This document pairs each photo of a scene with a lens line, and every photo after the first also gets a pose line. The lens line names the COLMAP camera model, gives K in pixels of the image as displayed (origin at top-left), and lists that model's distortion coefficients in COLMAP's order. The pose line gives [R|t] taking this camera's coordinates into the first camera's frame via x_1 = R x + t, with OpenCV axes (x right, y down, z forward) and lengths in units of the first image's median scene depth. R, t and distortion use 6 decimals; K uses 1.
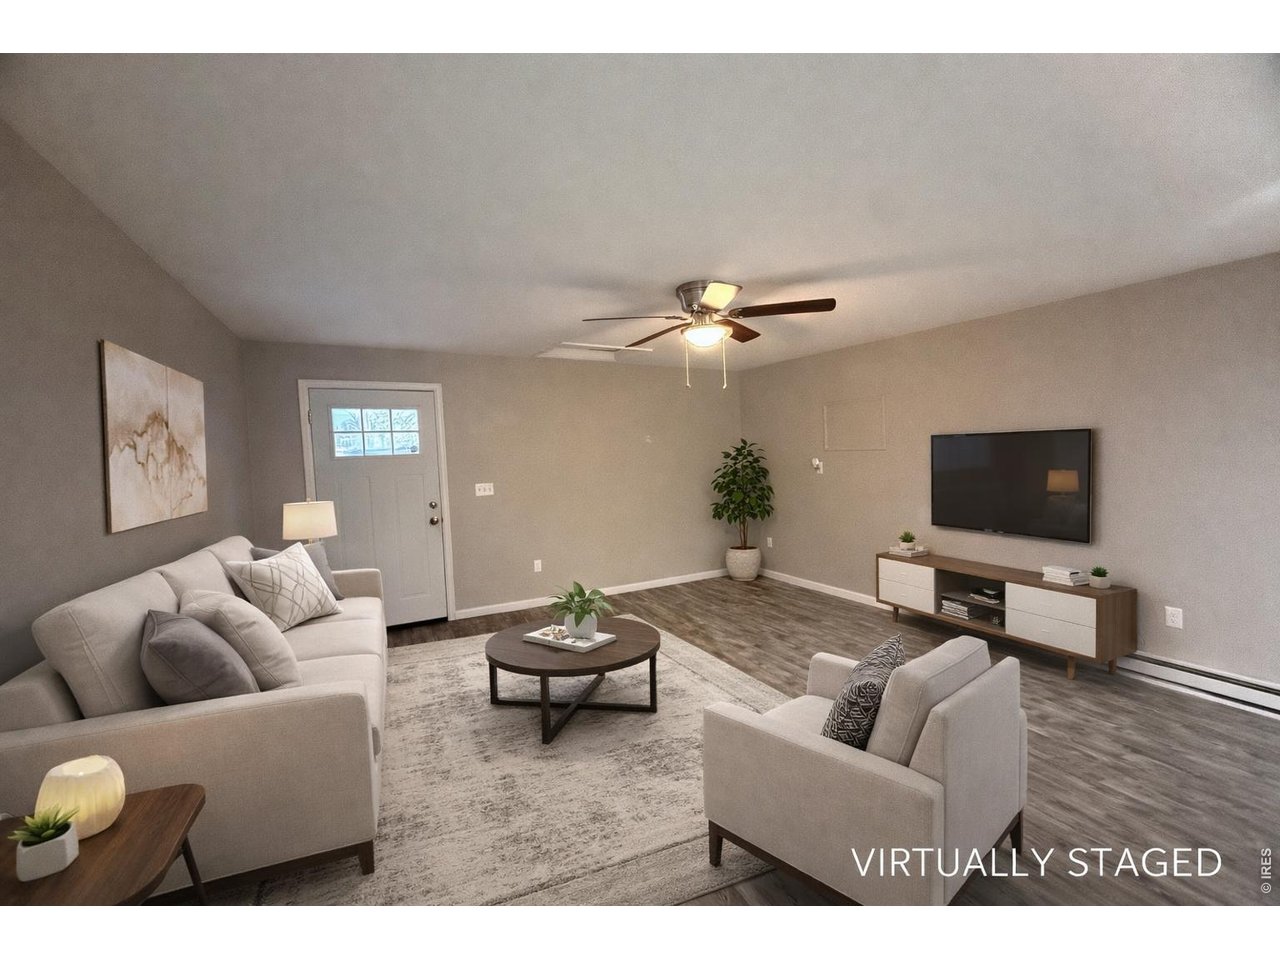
lens RADIAL K [[525.0, 0, 640.0], [0, 525.0, 480.0], [0, 0, 1]] dist [-0.010695, -0.000047]
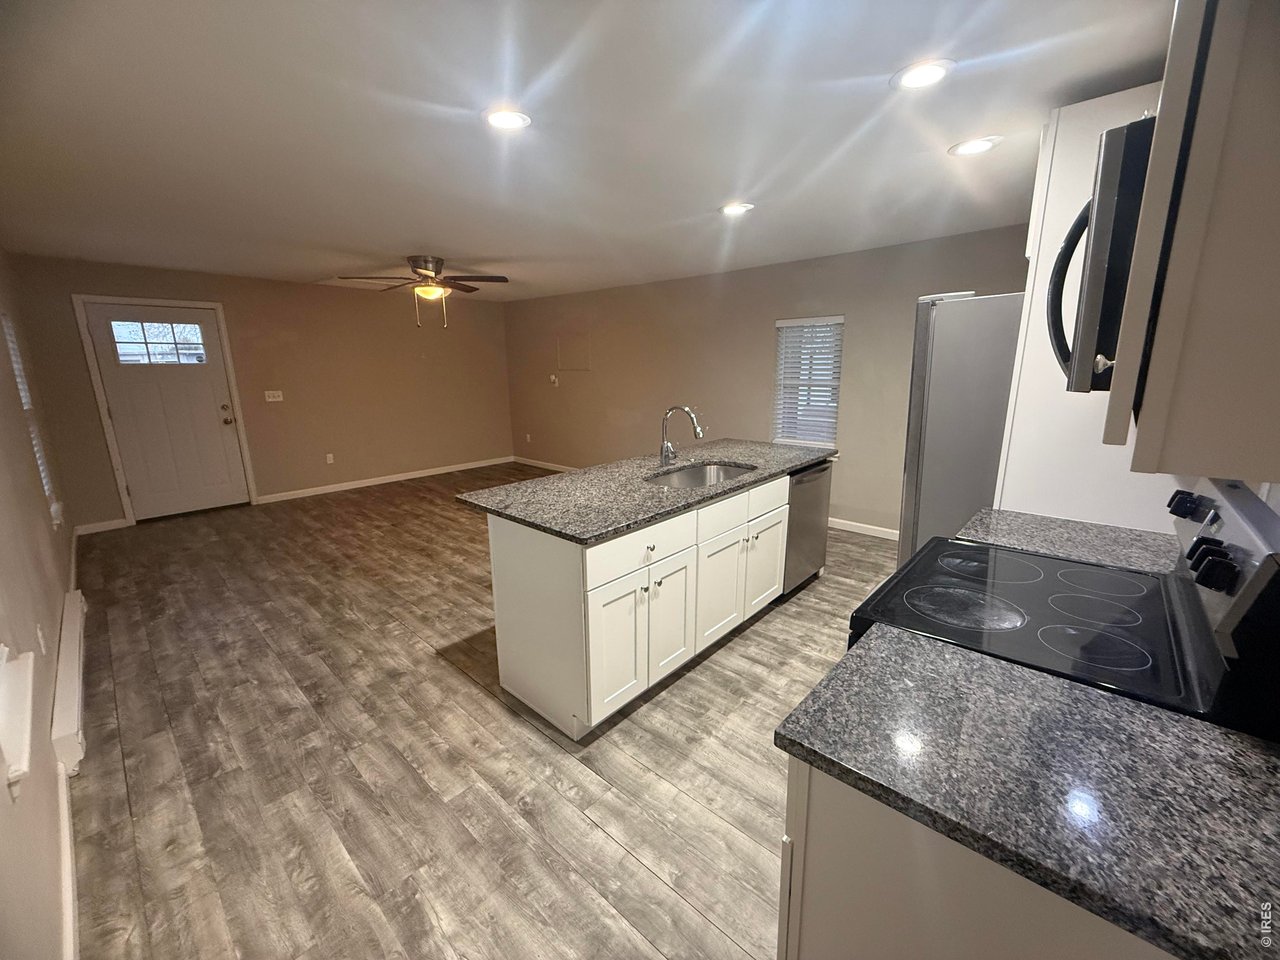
lens RADIAL K [[510.9, 0, 635.8], [0, 510.9, 479.8], [0, 0, 1]] dist [0.000469, -0.000154]
pose [[0.948589, -0.044166, 0.313414, 0.130953], [-0.005288, 0.987867, 0.155215, 0.025838], [-0.316466, -0.148893, 0.936846, -0.448054]]
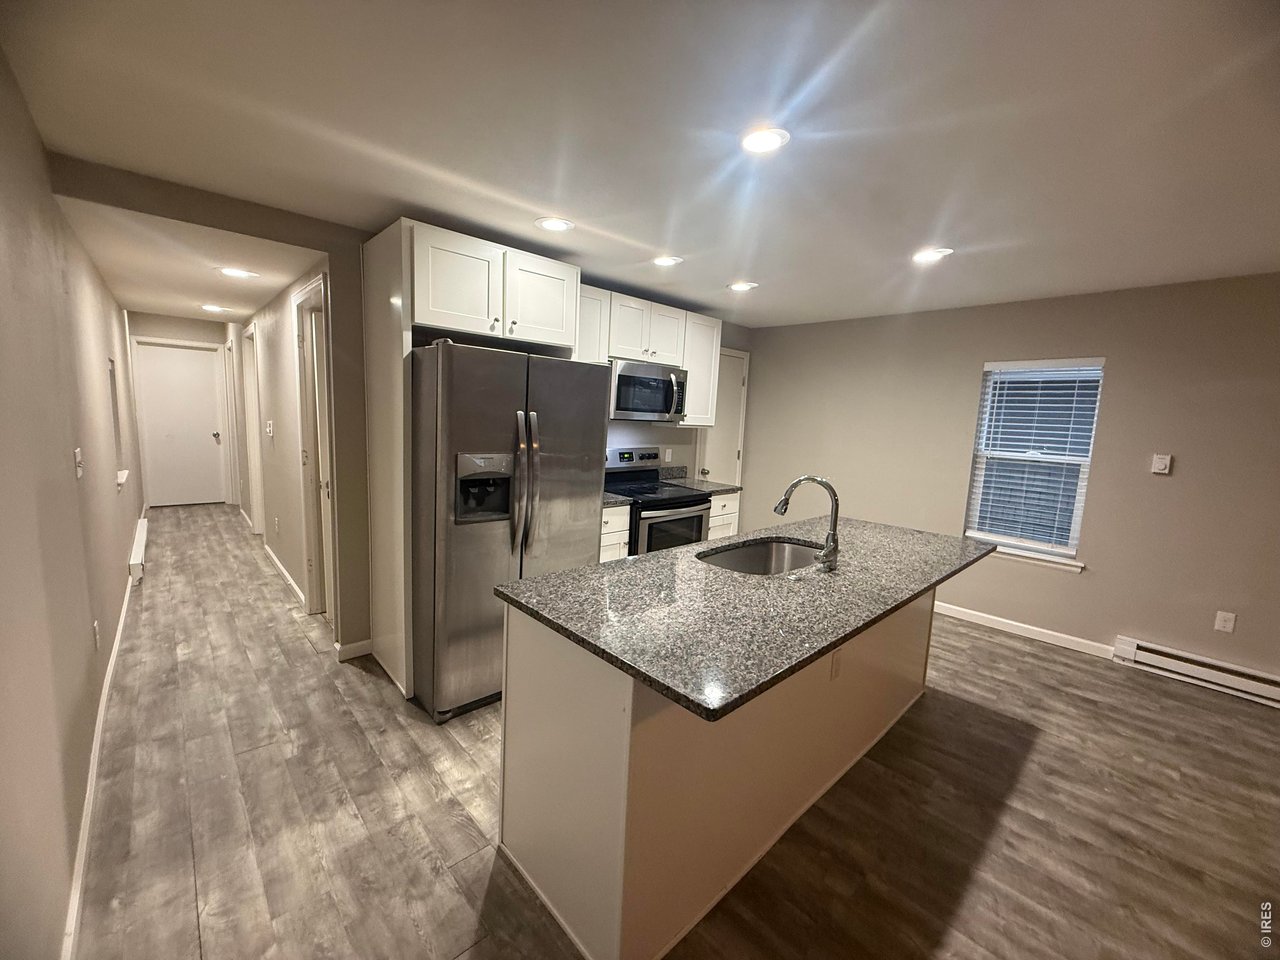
lens RADIAL K [[510.9, 0, 635.8], [0, 510.9, 479.8], [0, 0, 1]] dist [0.000469, -0.000154]
pose [[-0.970606, 0.024946, -0.239380, 0.676458], [-0.022258, 0.981047, 0.192485, -0.052276], [0.239644, 0.192155, -0.951655, 0.590738]]
